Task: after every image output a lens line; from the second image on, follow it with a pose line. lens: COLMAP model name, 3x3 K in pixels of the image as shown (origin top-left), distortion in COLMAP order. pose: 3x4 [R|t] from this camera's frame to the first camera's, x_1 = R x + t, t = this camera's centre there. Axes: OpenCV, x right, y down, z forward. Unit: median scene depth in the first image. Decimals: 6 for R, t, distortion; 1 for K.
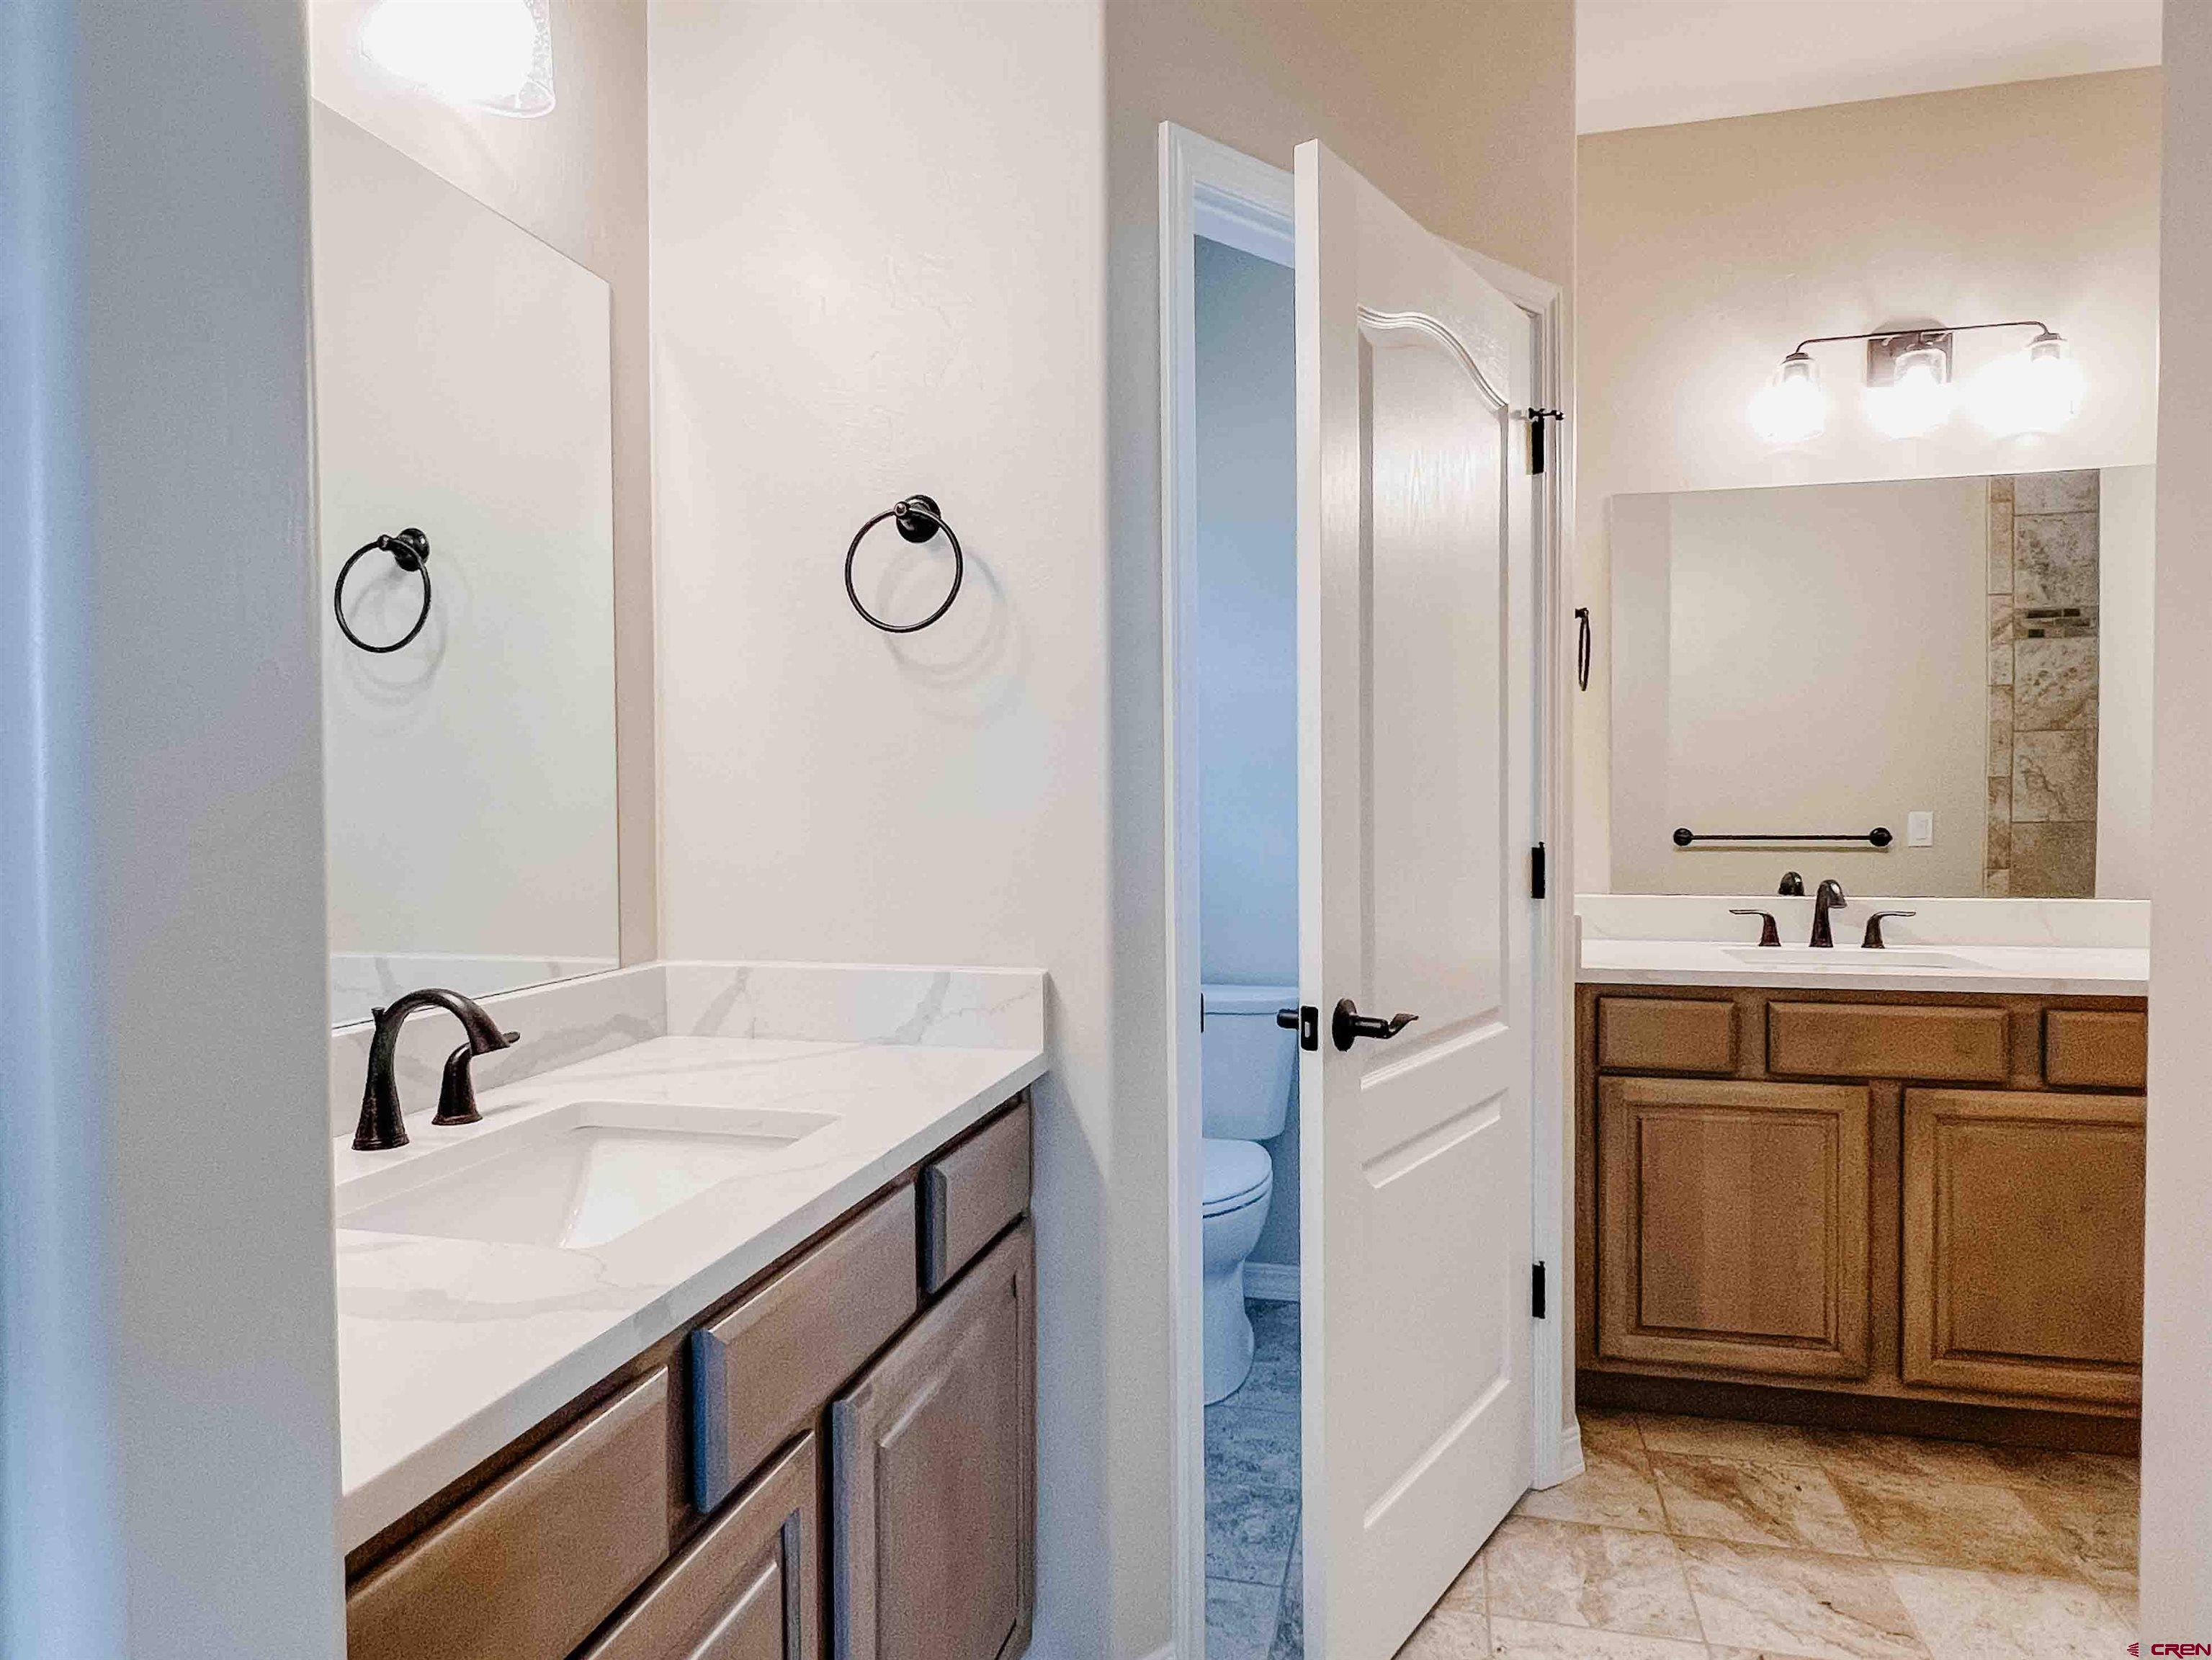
lens RADIAL K [[1339.9, 0, 1106.0], [0, 1339.9, 830.0], [0, 0, 1]] dist [0.006436, 0.002421]
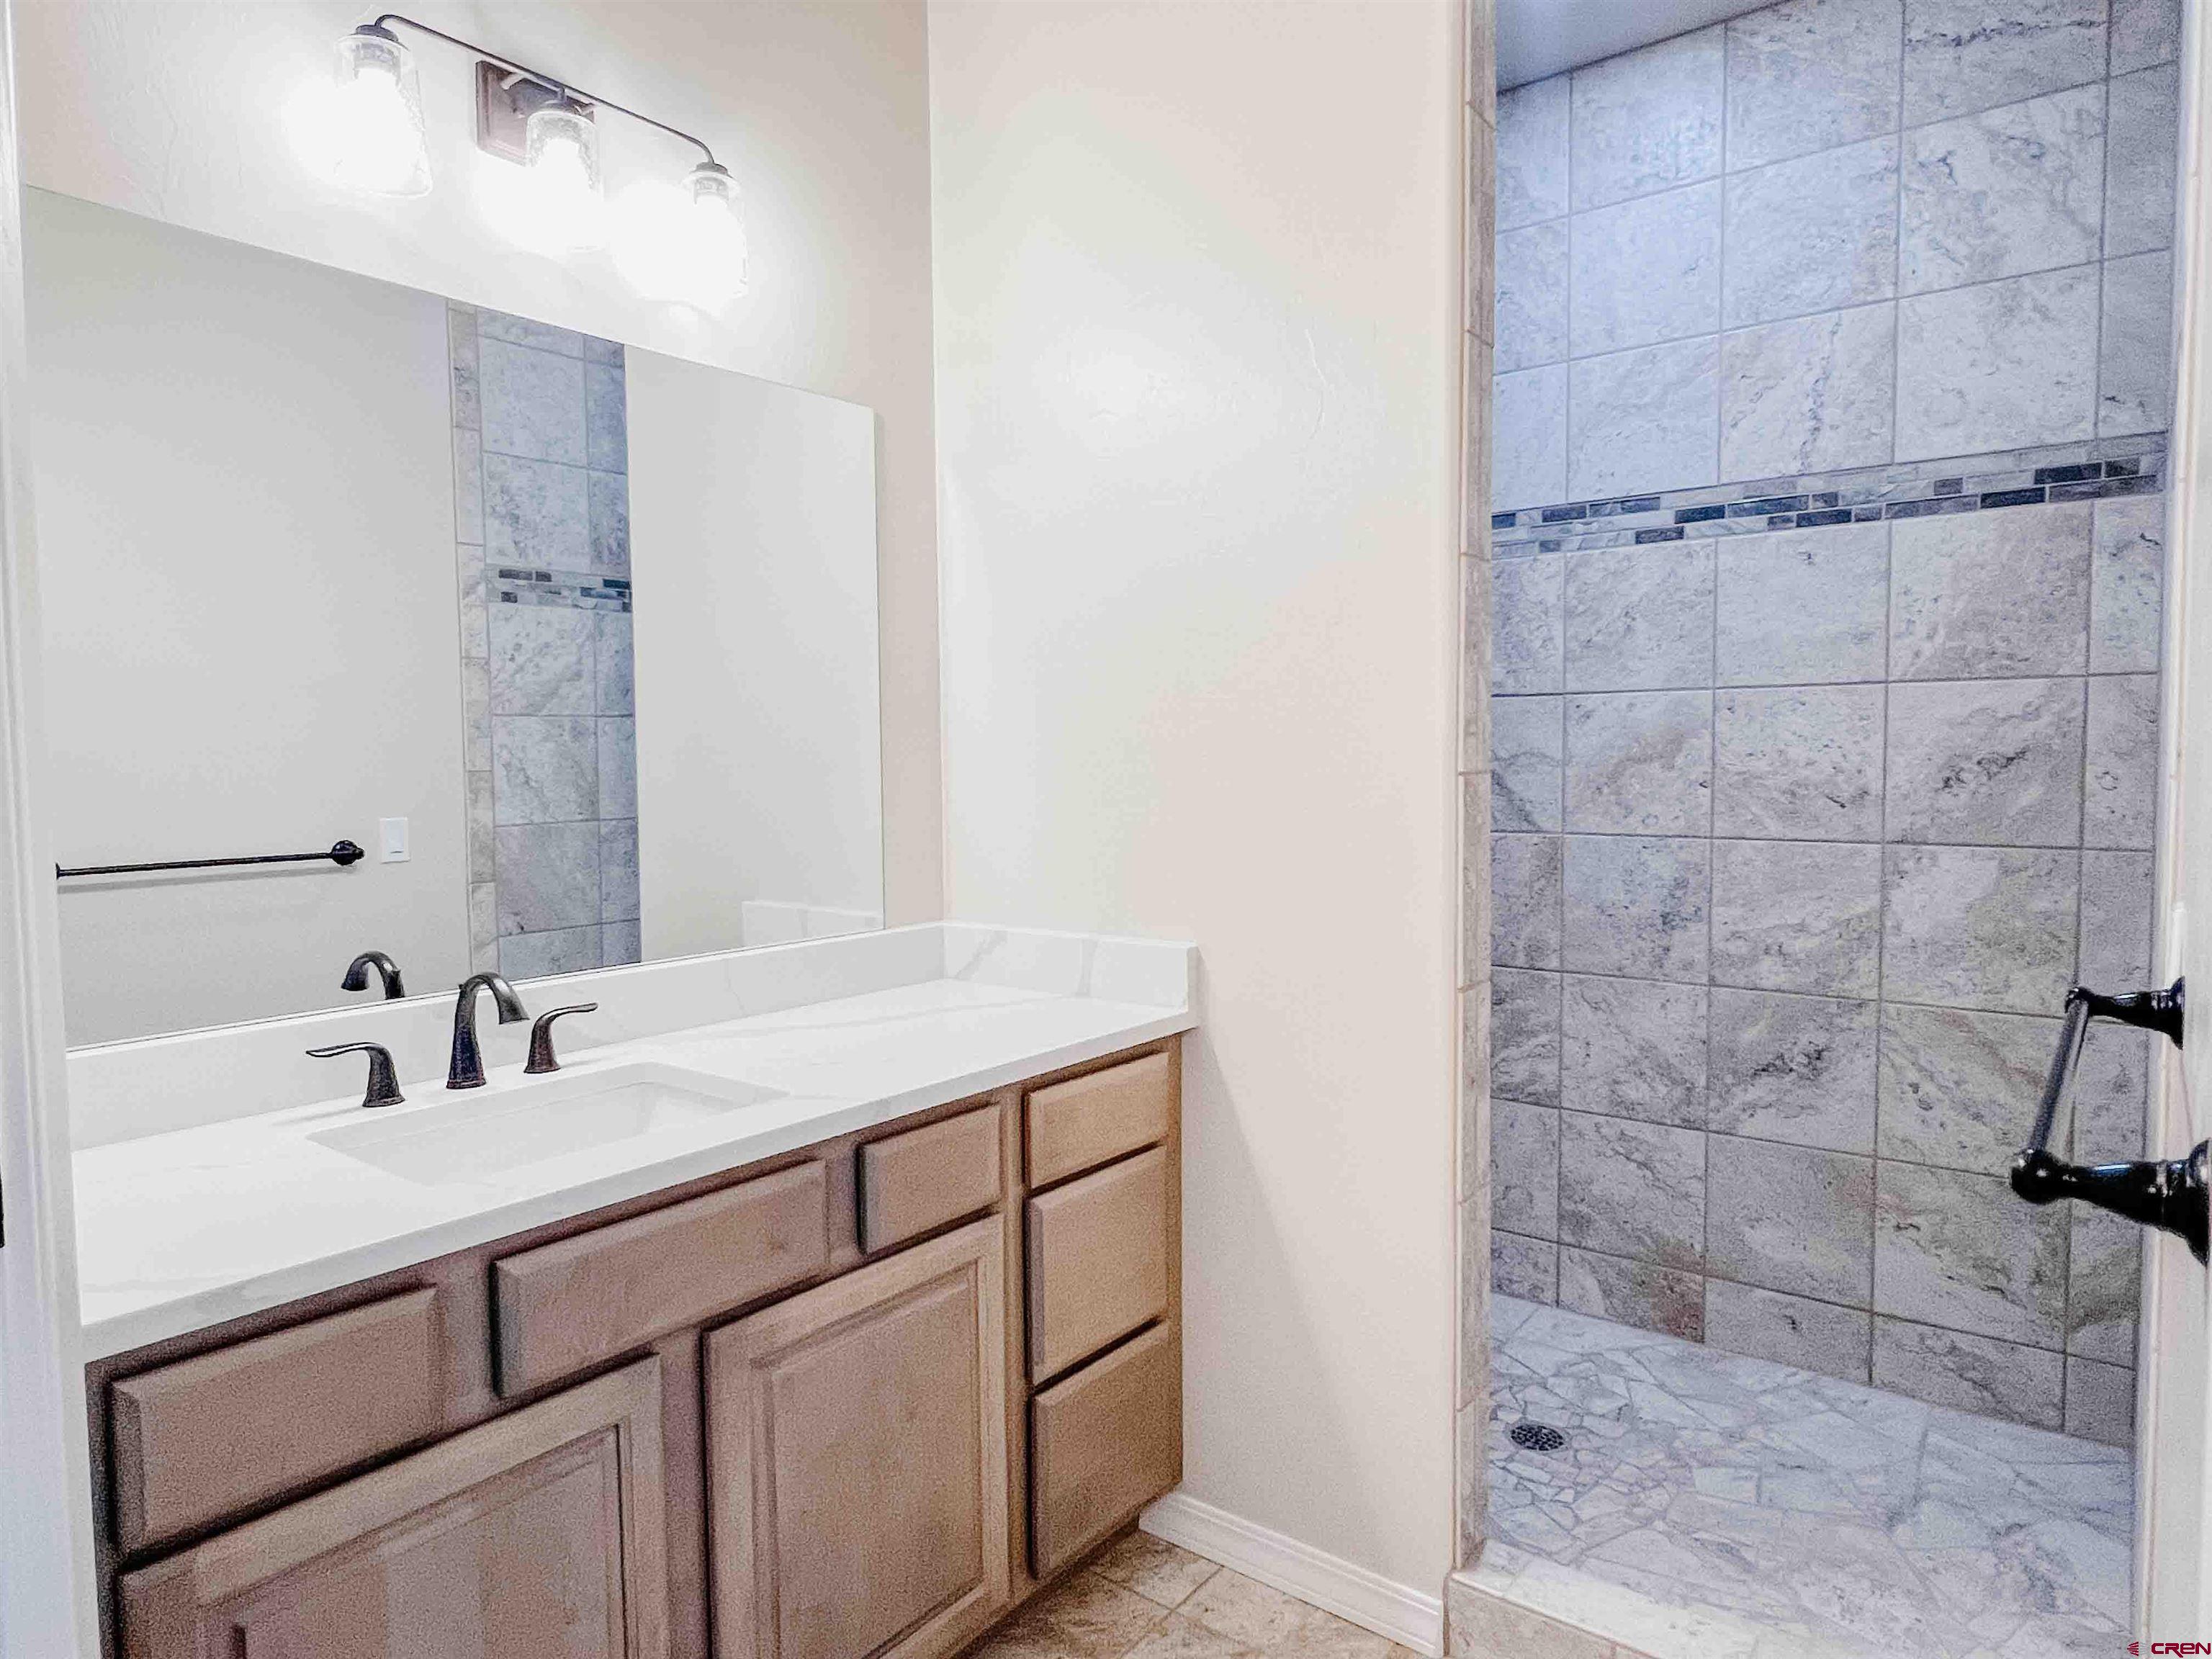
lens RADIAL K [[1339.7, 0, 1106.0], [0, 1339.7, 829.5], [0, 0, 1]] dist [0.006436, 0.002421]
pose [[0.402725, -0.047671, 0.914079, 0.076256], [0.027682, 0.998820, 0.039895, -0.026288], [-0.914902, 0.009237, 0.403569, 0.332359]]
